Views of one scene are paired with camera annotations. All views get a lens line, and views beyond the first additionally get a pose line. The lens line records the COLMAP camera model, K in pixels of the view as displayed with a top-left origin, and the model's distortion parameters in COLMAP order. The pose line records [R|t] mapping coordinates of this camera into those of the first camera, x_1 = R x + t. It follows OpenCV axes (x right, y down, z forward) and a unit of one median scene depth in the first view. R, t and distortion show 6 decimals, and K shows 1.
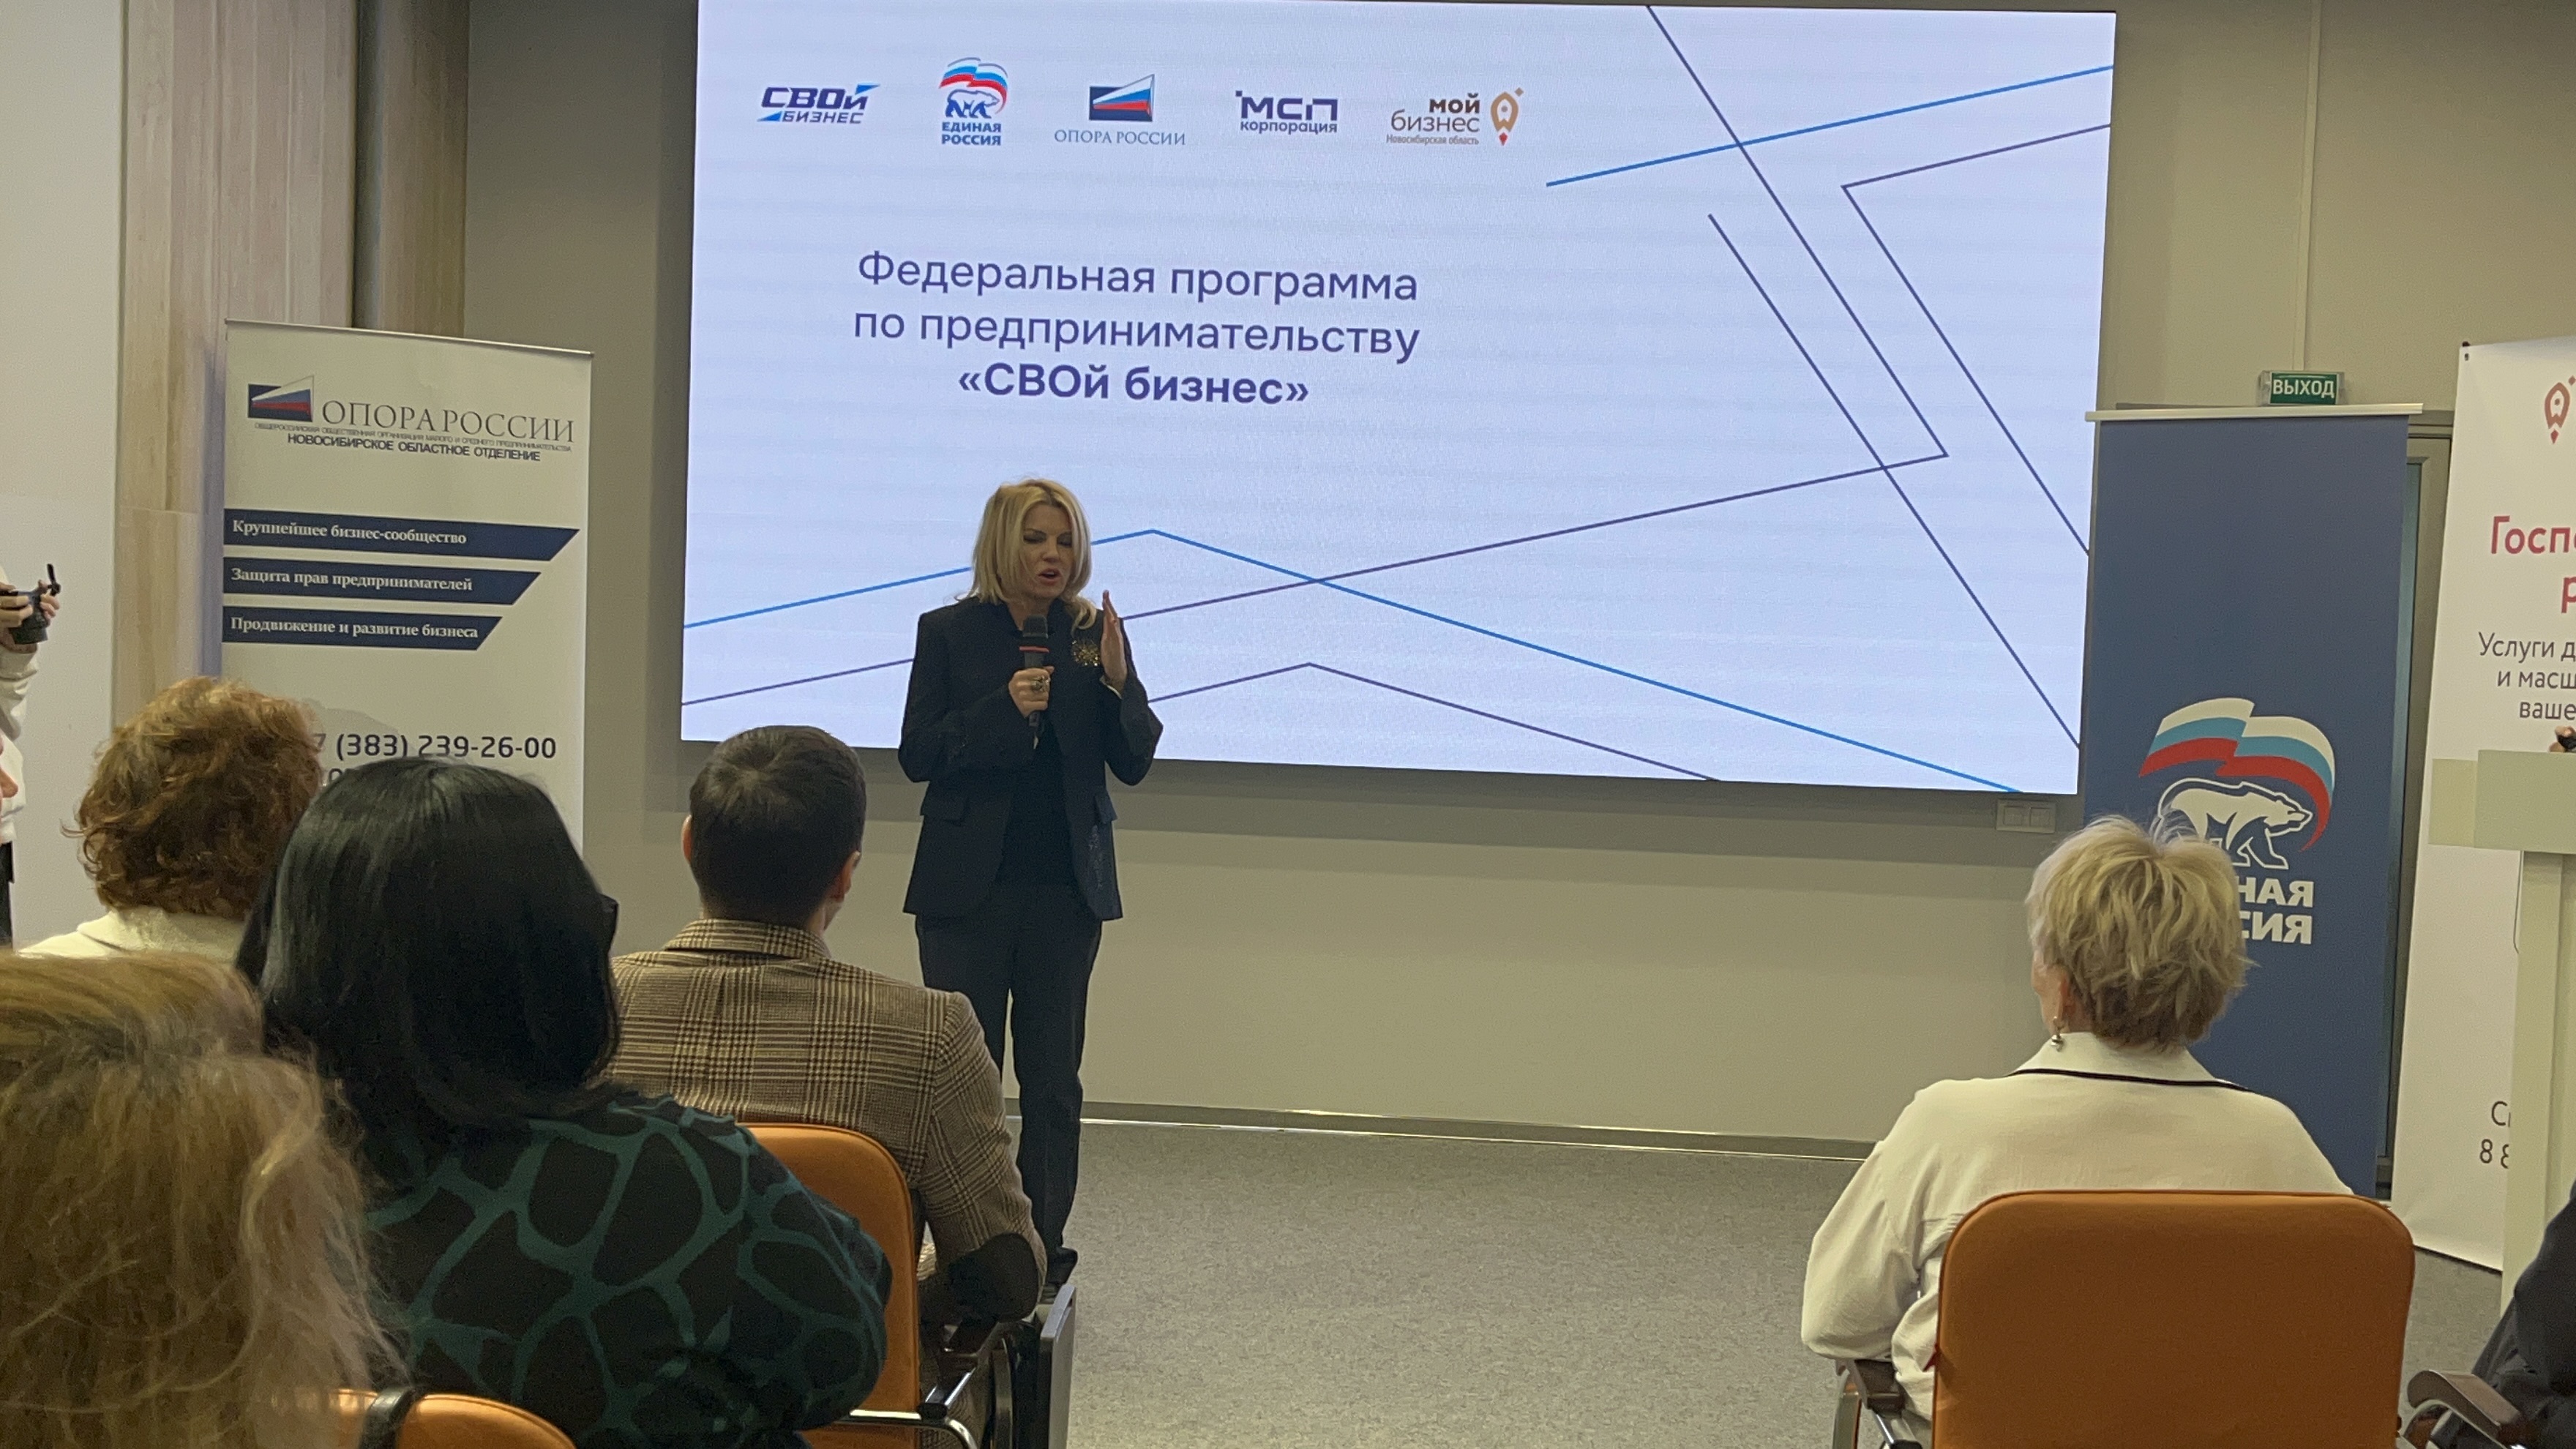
lens RADIAL K [[3169.1, 0, 1302.1], [0, 3169.1, 784.2], [0, 0, 1]] dist [0.095909, 0.000000]
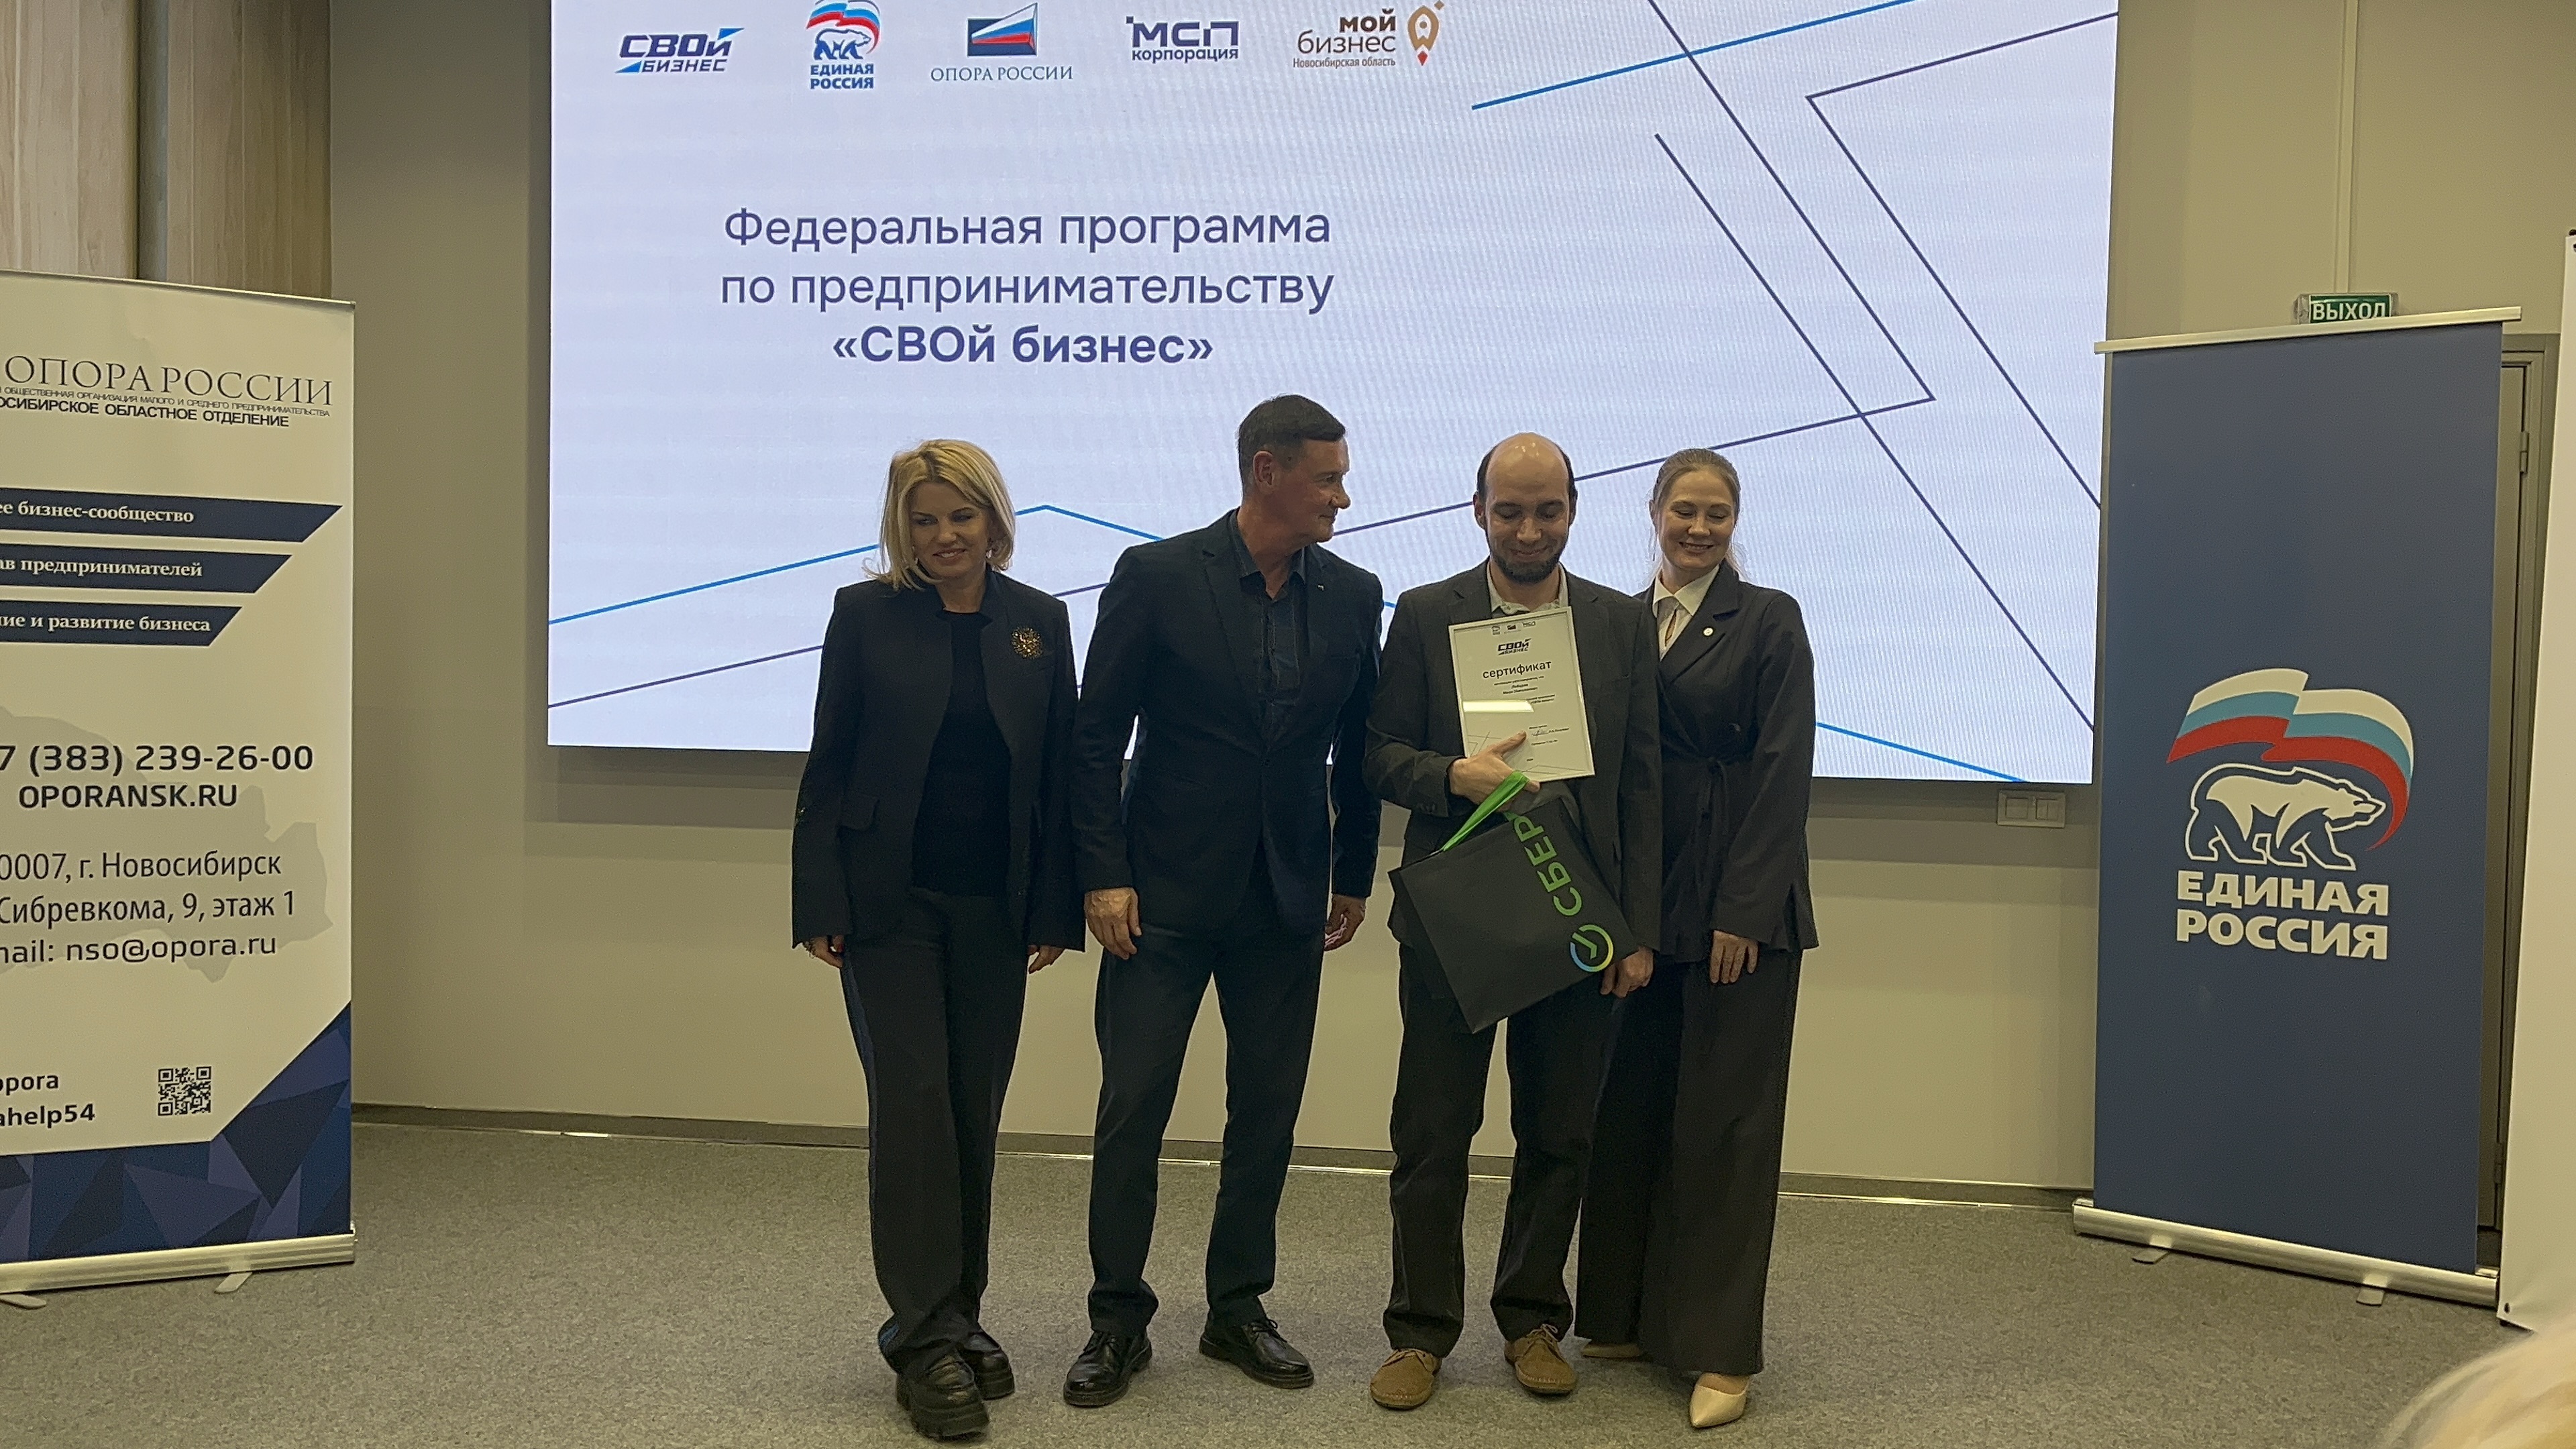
lens RADIAL K [[2254.4, 0, 1280.0], [0, 2254.4, 742.0], [0, 0, 1]] dist [0.057090, -0.076782]
pose [[0.997560, -0.014918, -0.068200, 0.063826], [0.014336, 0.999857, -0.009018, -0.005650], [0.068325, 0.008018, 0.997631, 0.364615]]
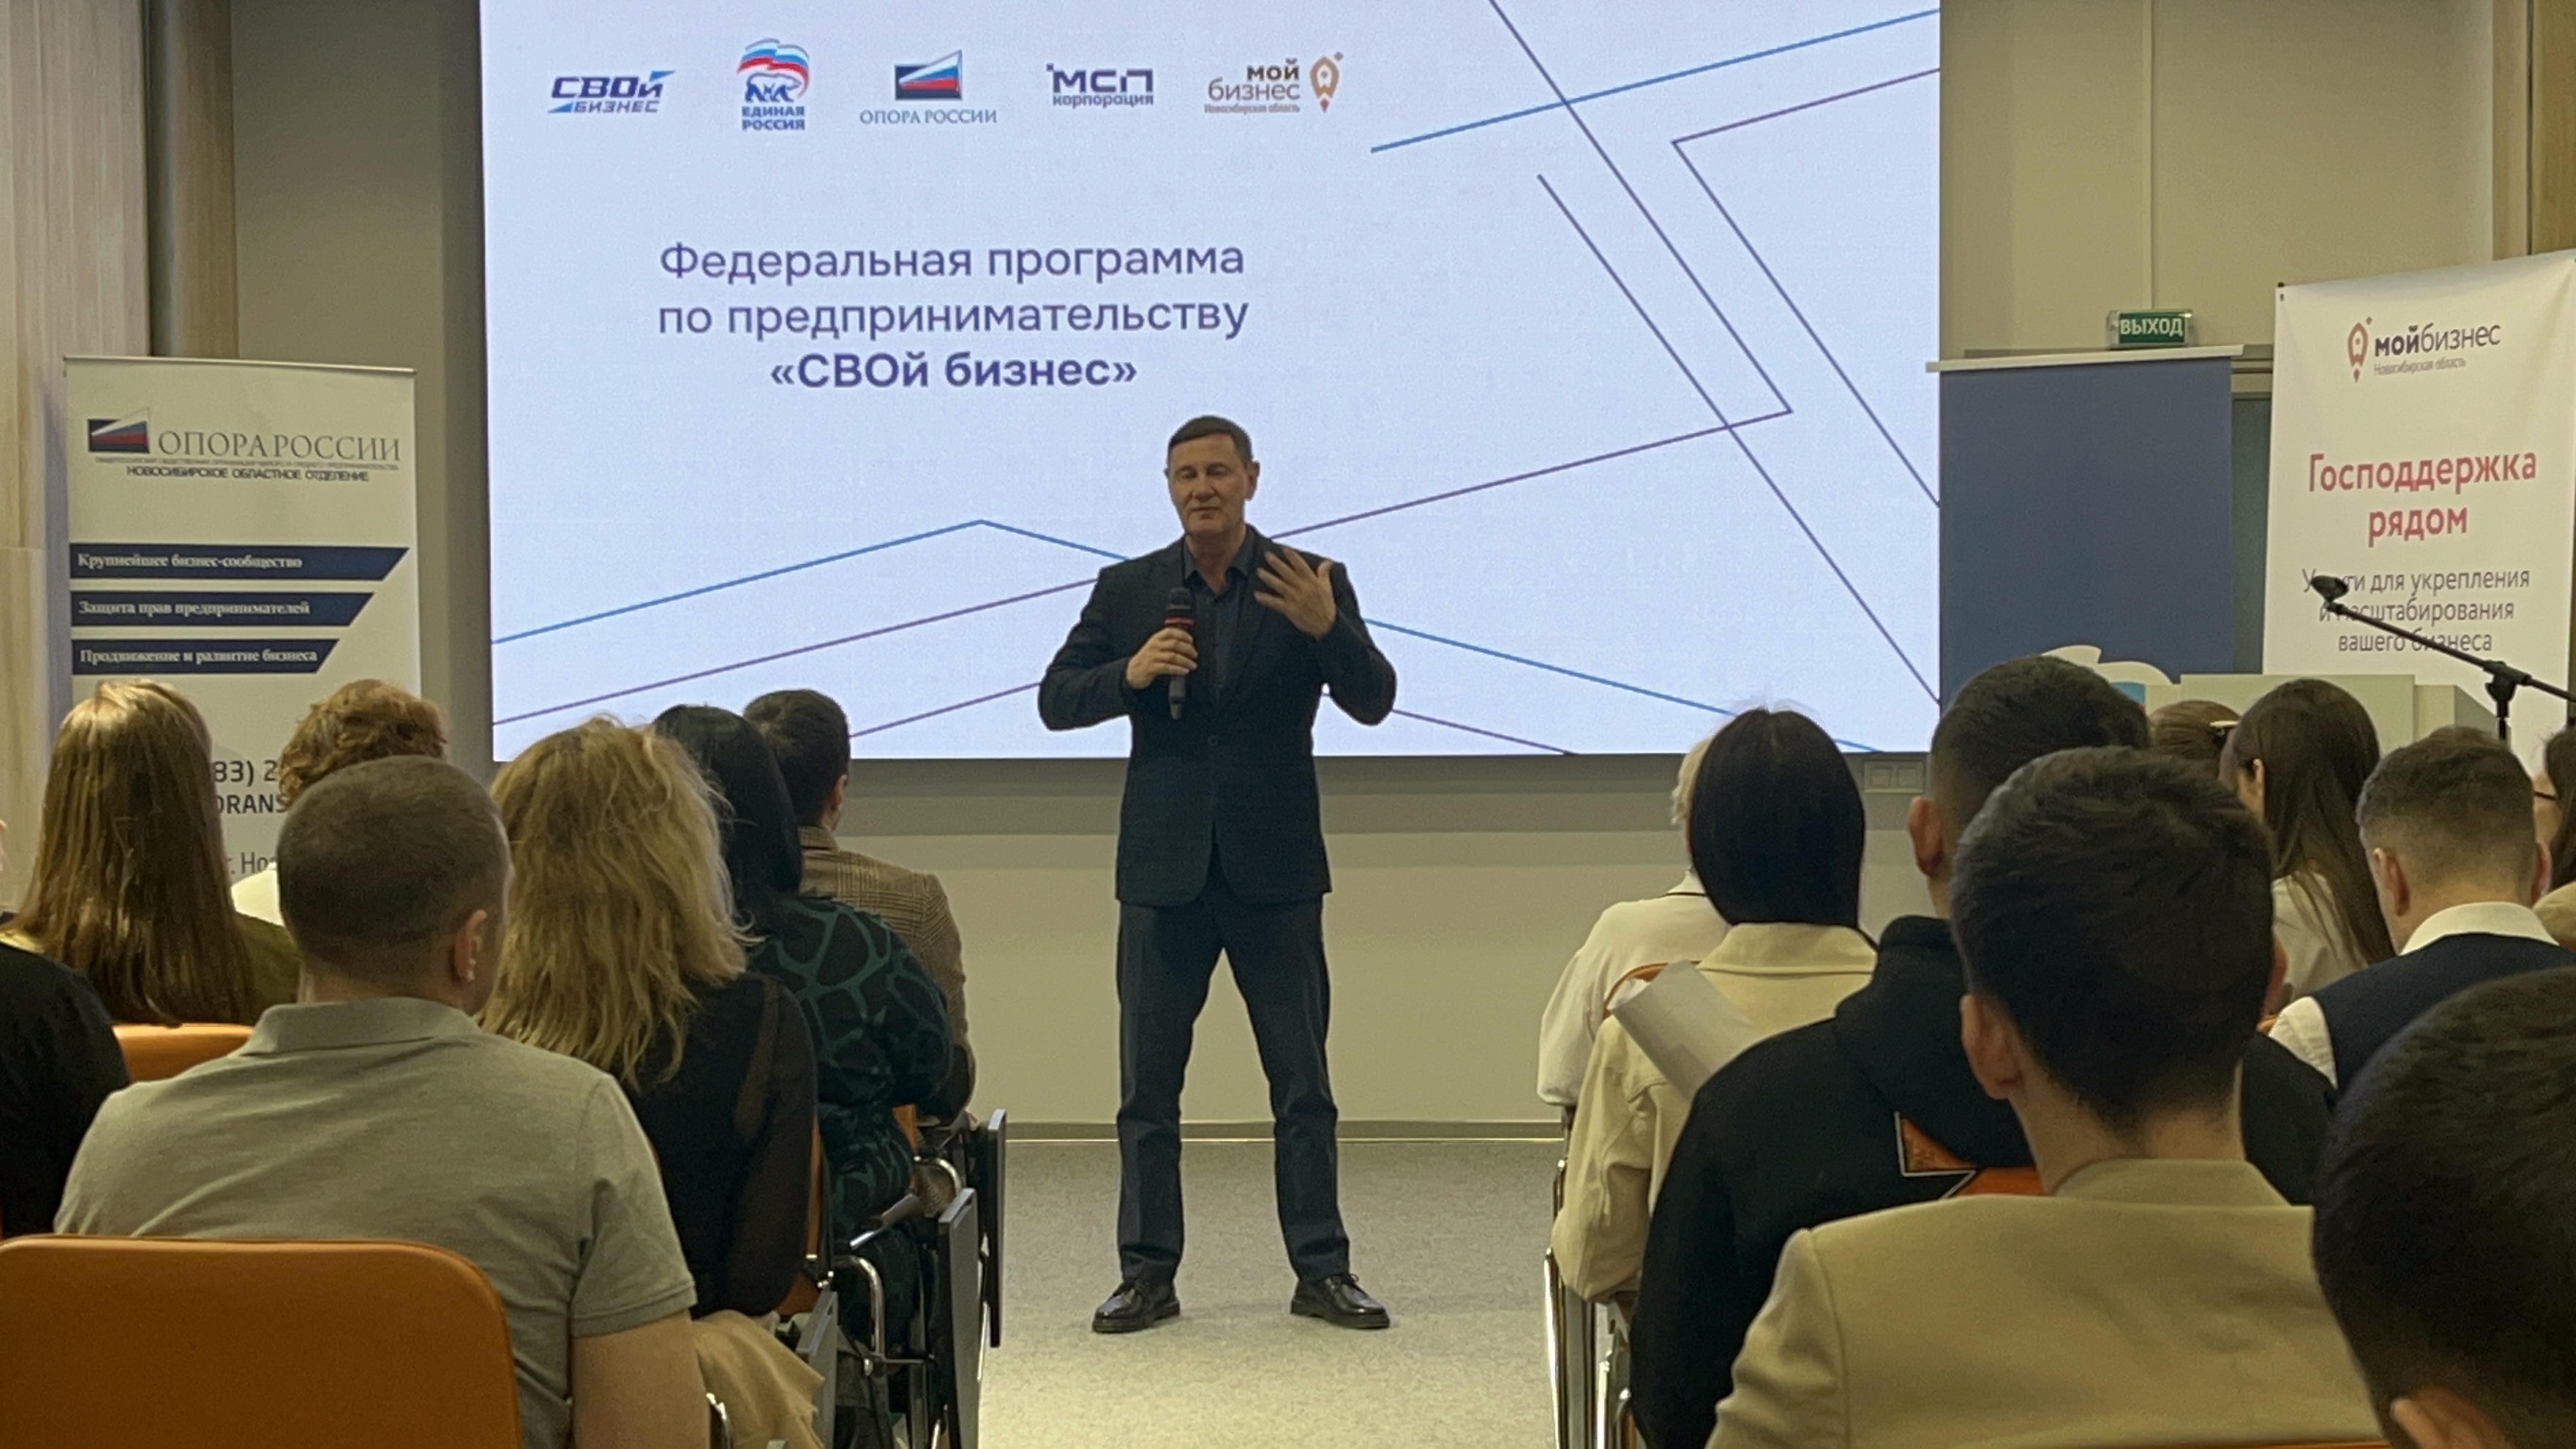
lens RADIAL K [[5062.9, 0, 1293.7], [0, 5062.9, 715.1], [0, 0, 1]] dist [0.282616, 0.000000]
pose [[0.998394, -0.044244, 0.035382, -0.009414], [0.045333, 0.998504, -0.030572, 0.030346], [-0.033977, 0.032127, 0.998906, -0.543992]]
